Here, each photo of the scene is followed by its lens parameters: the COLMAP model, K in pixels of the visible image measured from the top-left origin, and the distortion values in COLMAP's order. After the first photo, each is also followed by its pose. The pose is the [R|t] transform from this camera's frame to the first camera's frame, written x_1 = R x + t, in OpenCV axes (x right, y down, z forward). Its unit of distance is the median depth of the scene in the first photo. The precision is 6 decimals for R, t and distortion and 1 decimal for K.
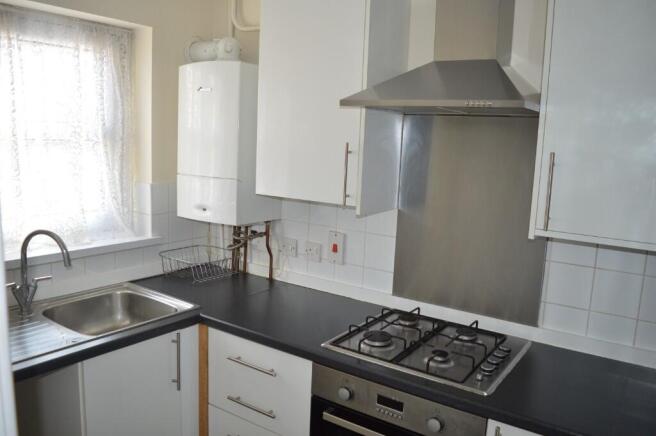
lens RADIAL K [[527.2, 0, 328.0], [0, 527.2, 218.0], [0, 0, 1]] dist [-0.085541, 0.010267]
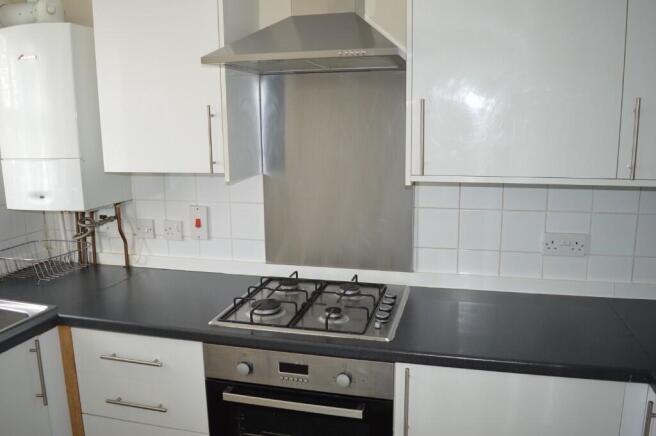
lens RADIAL K [[527.2, 0, 328.0], [0, 527.2, 218.0], [0, 0, 1]] dist [-0.085541, 0.010267]
pose [[0.939553, -0.116479, 0.321982, -0.083453], [0.103870, 0.993006, 0.056132, 0.023896], [-0.326269, -0.019295, 0.945080, 0.052218]]
